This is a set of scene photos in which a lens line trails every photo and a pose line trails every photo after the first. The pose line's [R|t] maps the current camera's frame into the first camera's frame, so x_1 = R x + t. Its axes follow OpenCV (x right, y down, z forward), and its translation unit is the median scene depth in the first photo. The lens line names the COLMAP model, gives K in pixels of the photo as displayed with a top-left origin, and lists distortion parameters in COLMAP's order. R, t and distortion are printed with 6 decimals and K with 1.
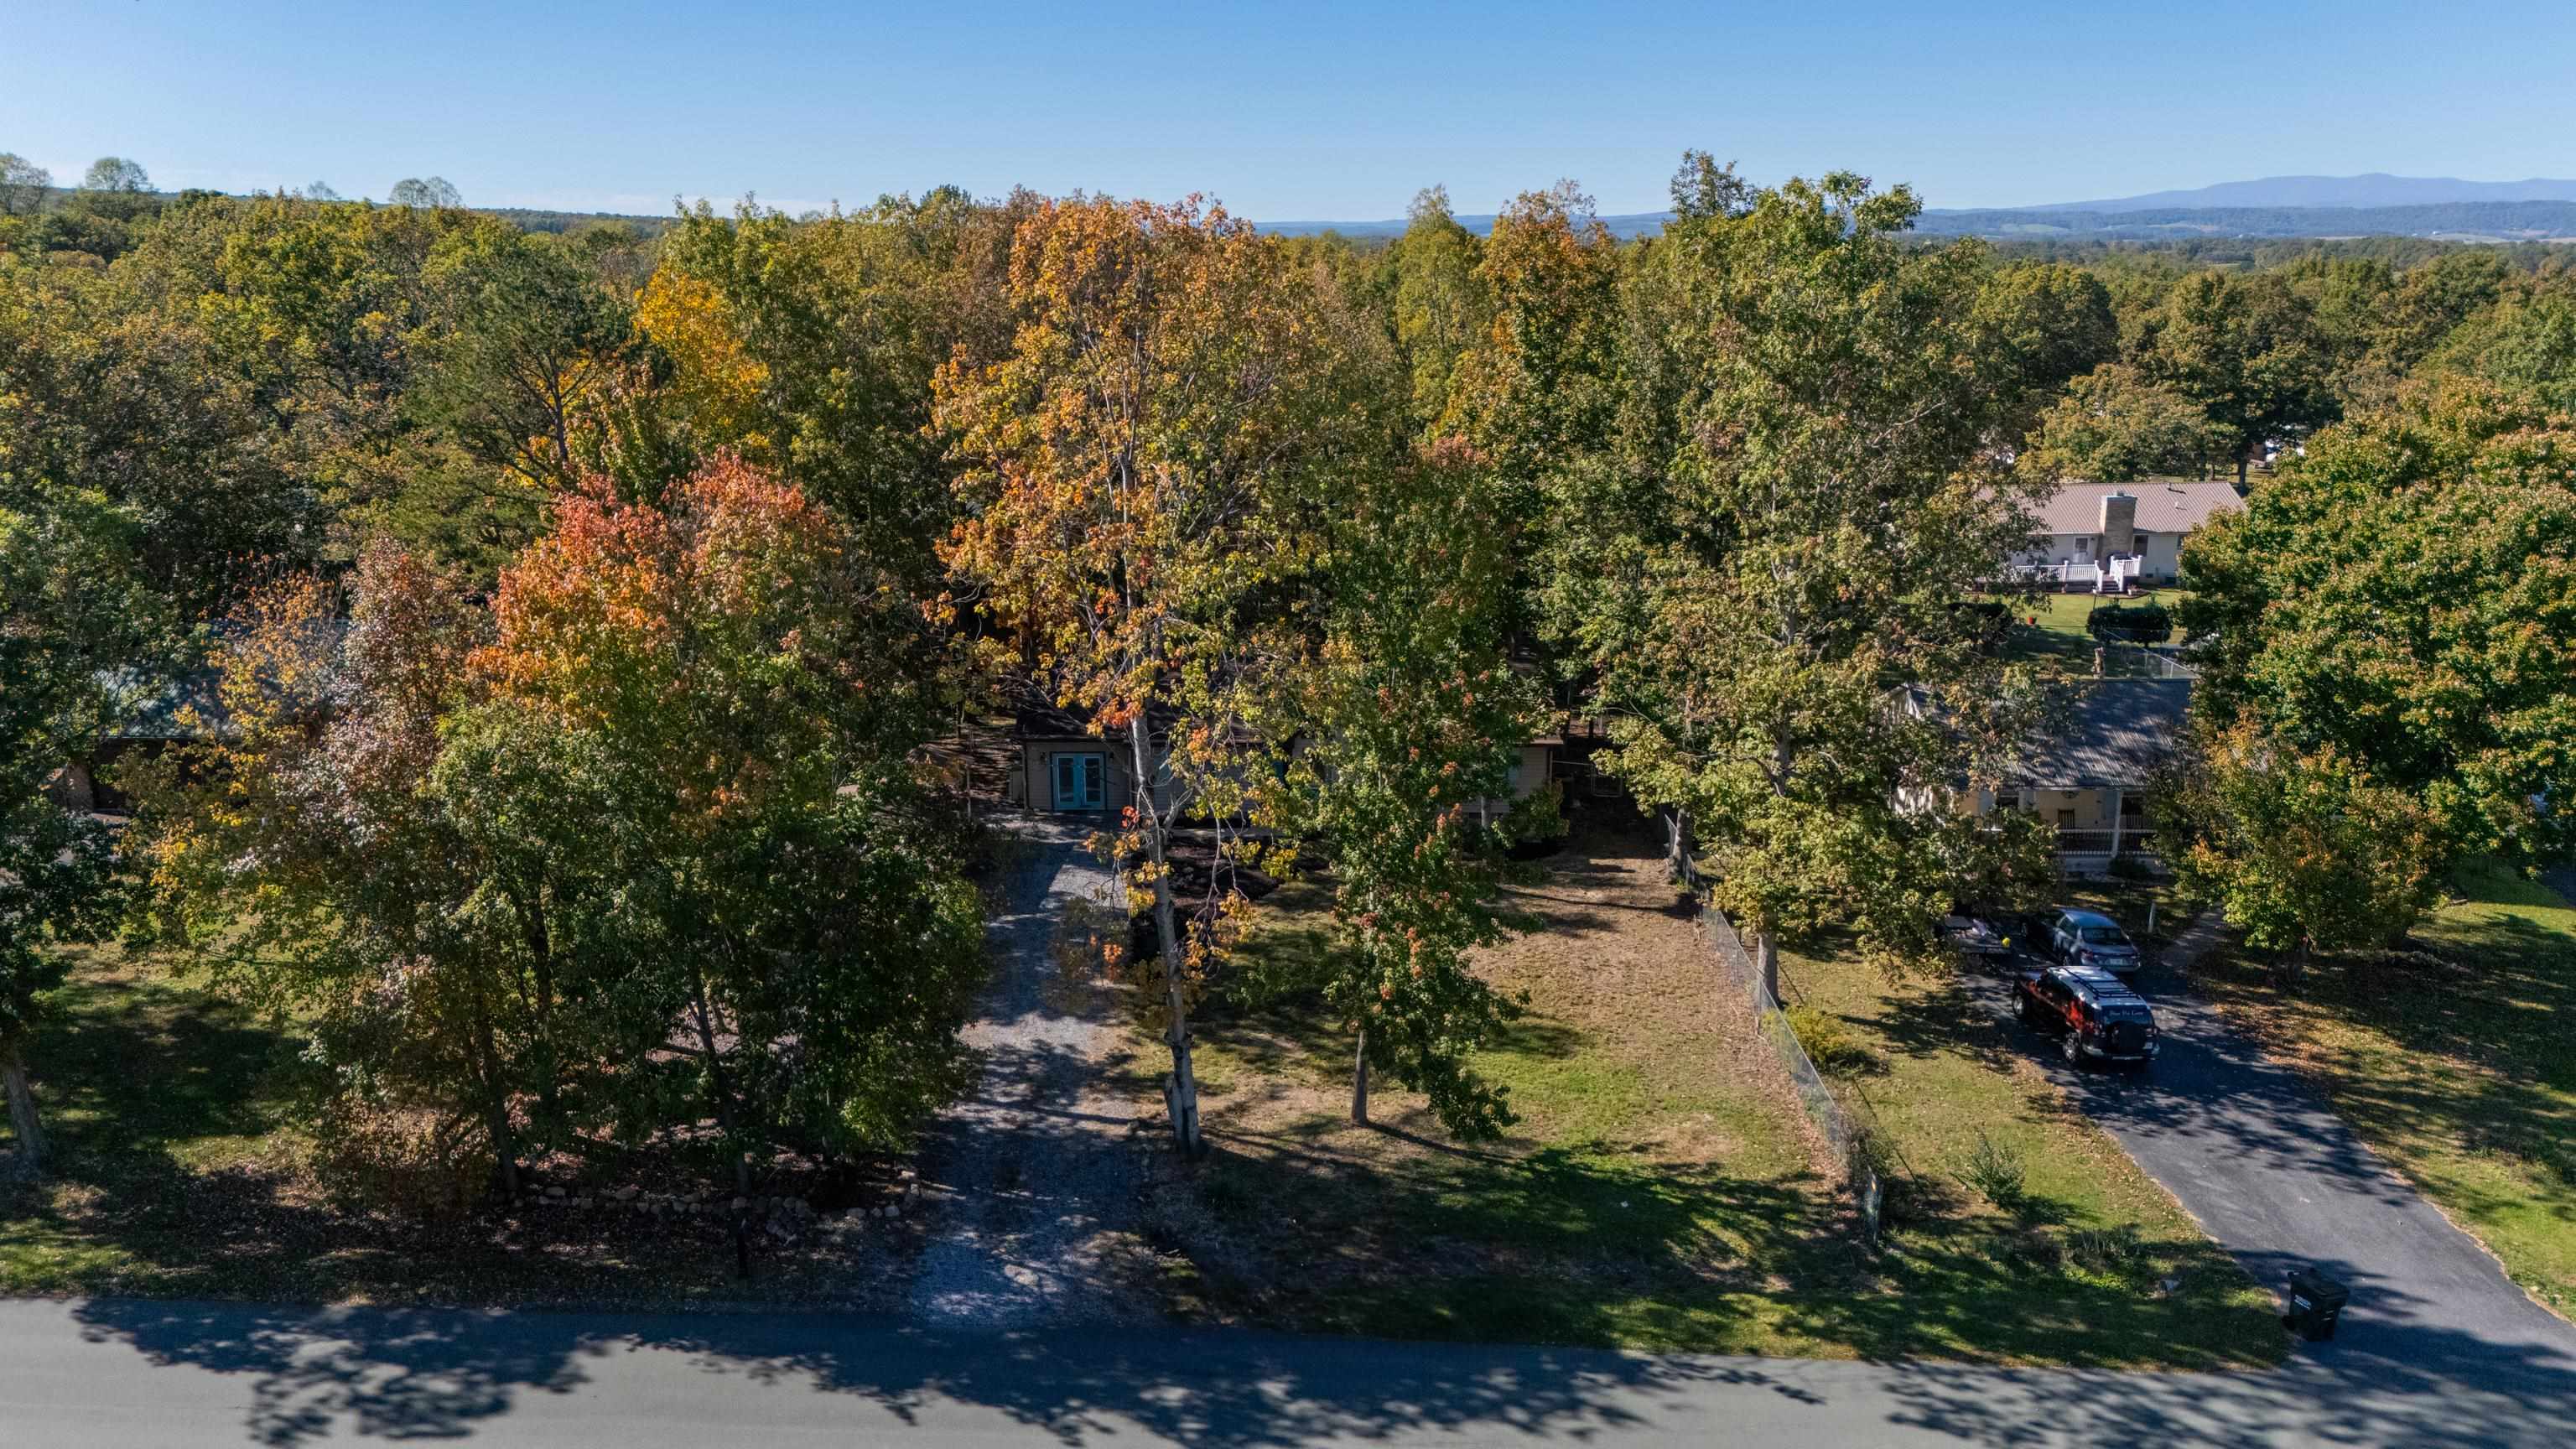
lens RADIAL K [[1889.4, 0, 1283.9], [0, 1889.4, 727.8], [0, 0, 1]] dist [0.069521, -0.065577]
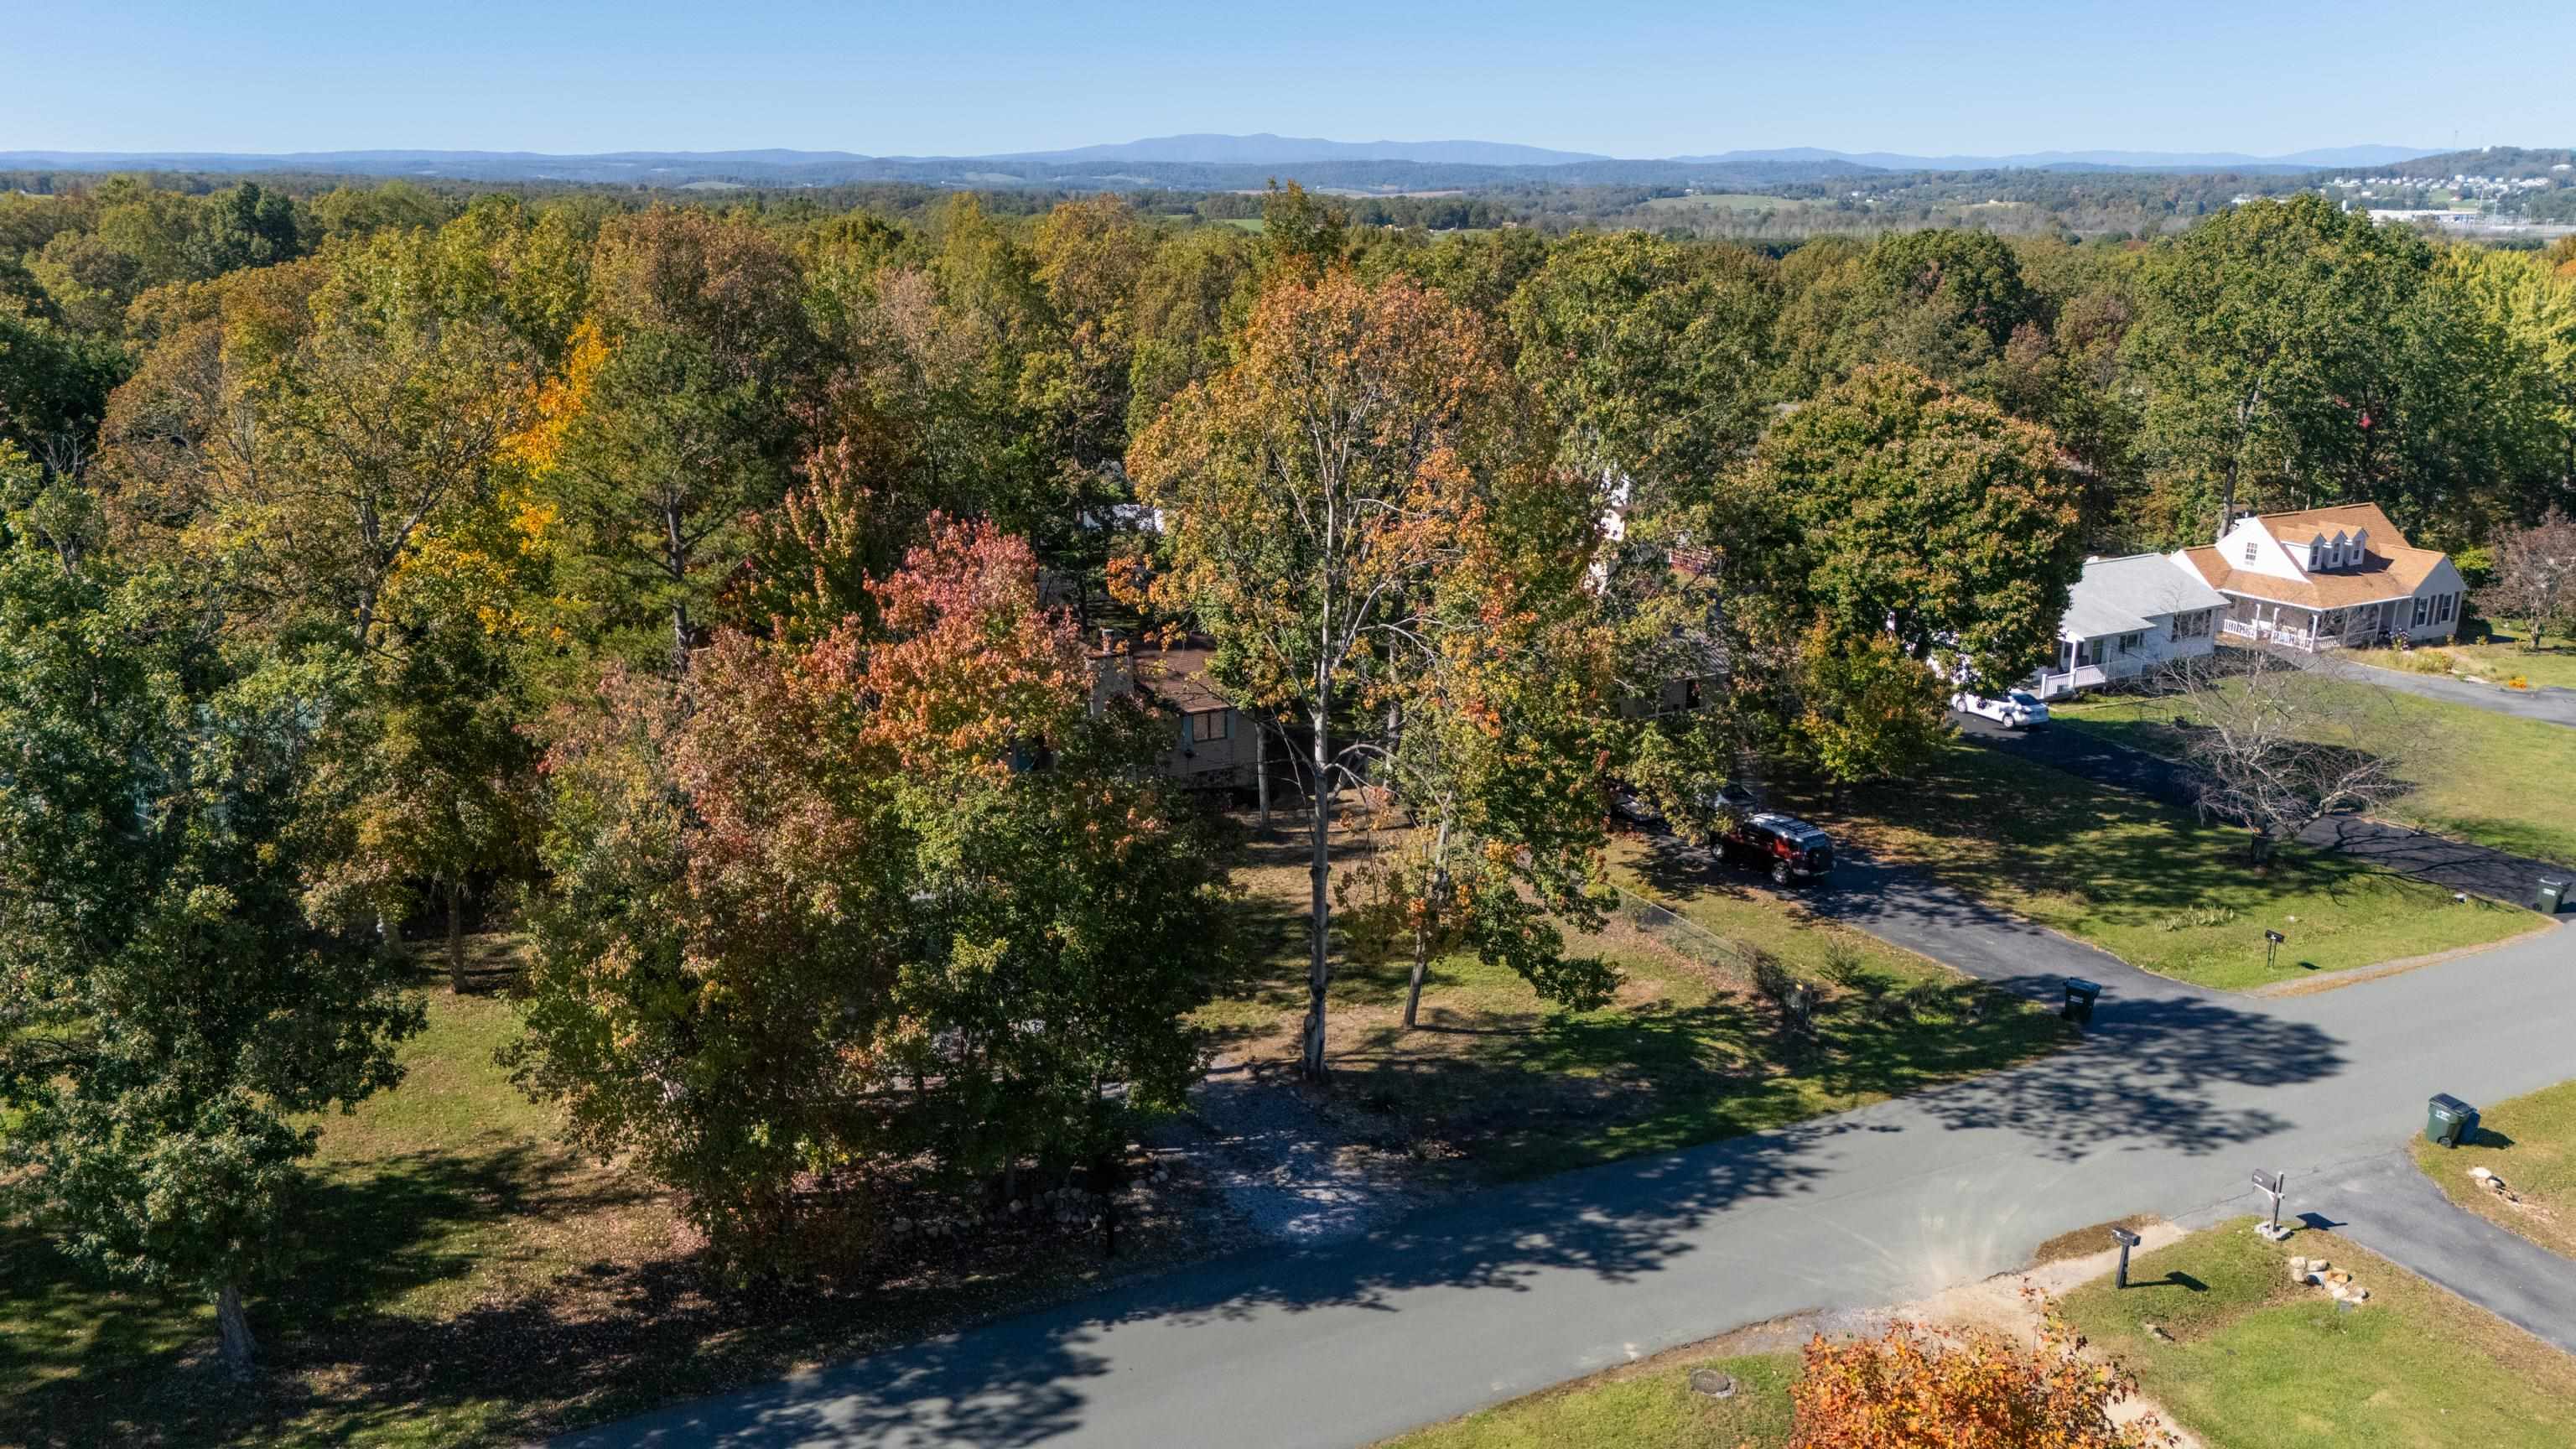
lens RADIAL K [[1889.4, 0, 1287.9], [0, 1889.4, 740.2], [0, 0, 1]] dist [0.069521, -0.065577]
pose [[0.872384, -0.132388, 0.470552, -0.583409], [0.116868, 0.991198, 0.062200, -0.057864], [-0.474645, 0.000731, 0.880177, -0.020350]]
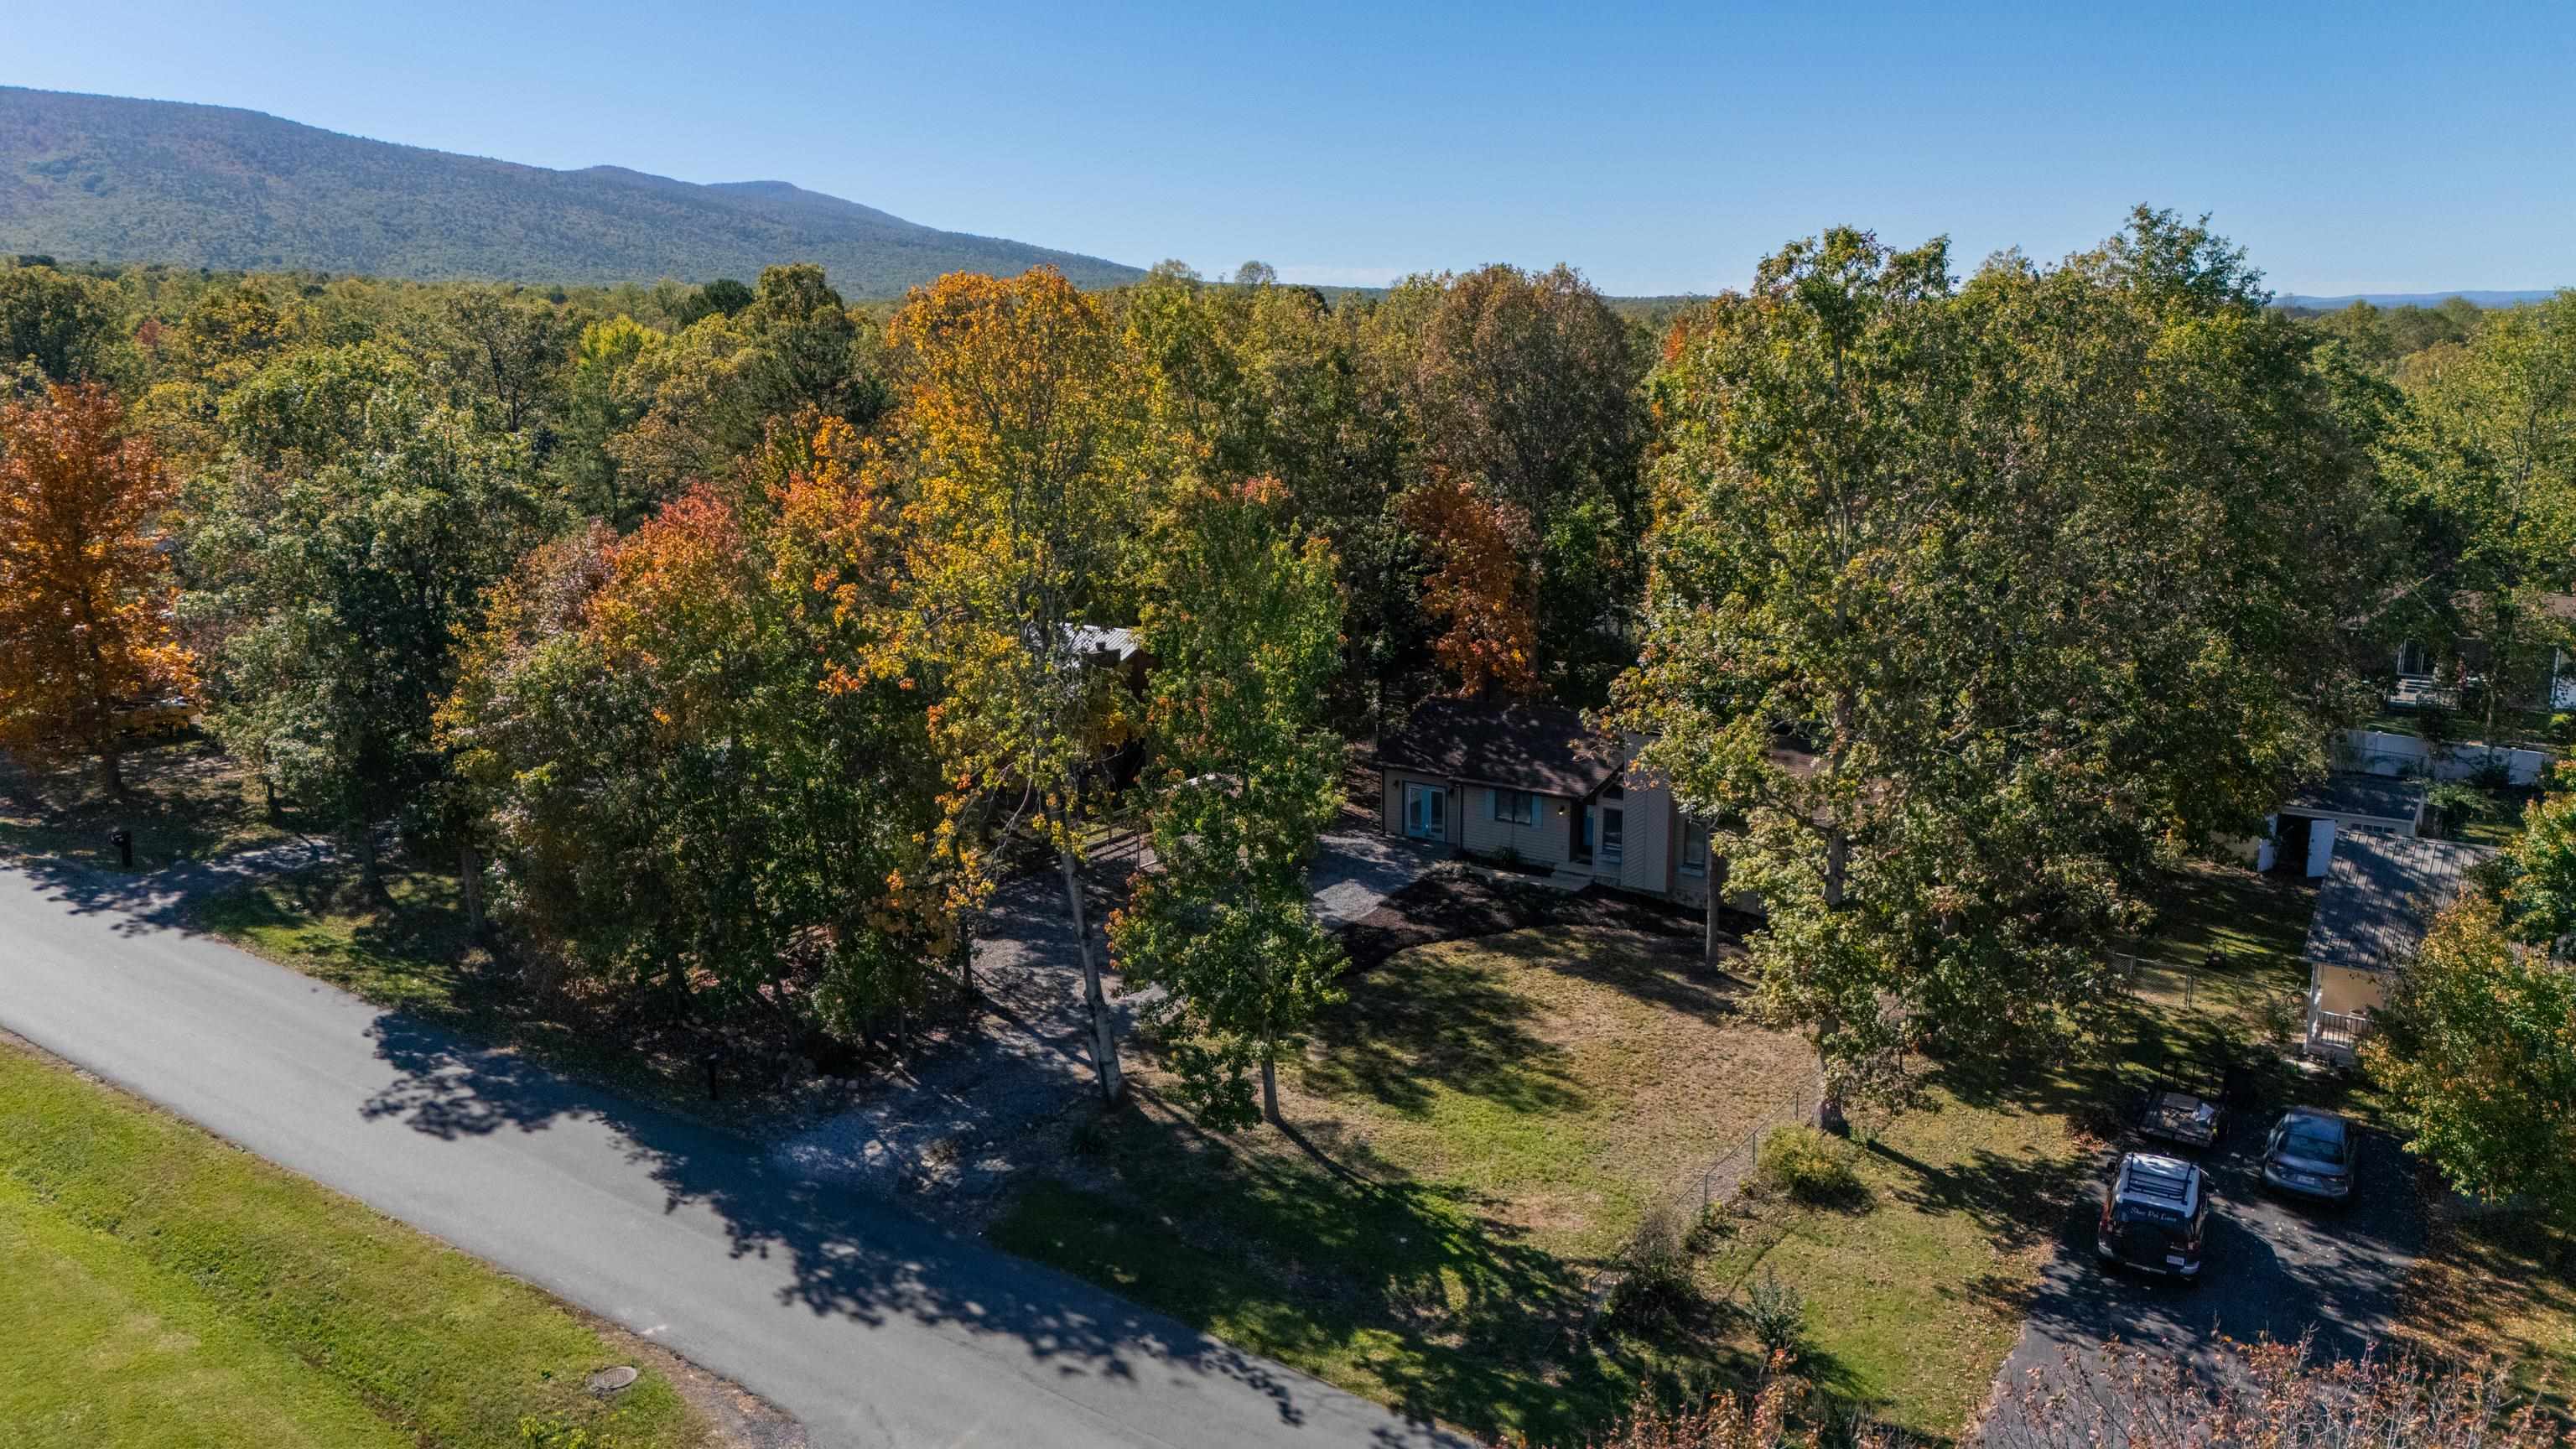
lens RADIAL K [[1889.4, 0, 1285.7], [0, 1889.4, 727.9], [0, 0, 1]] dist [0.069521, -0.065577]
pose [[0.832645, 0.110089, -0.542754, 0.623023], [-0.131332, 0.991338, -0.000400, -0.012591], [0.538009, 0.071614, 0.839891, 0.085178]]
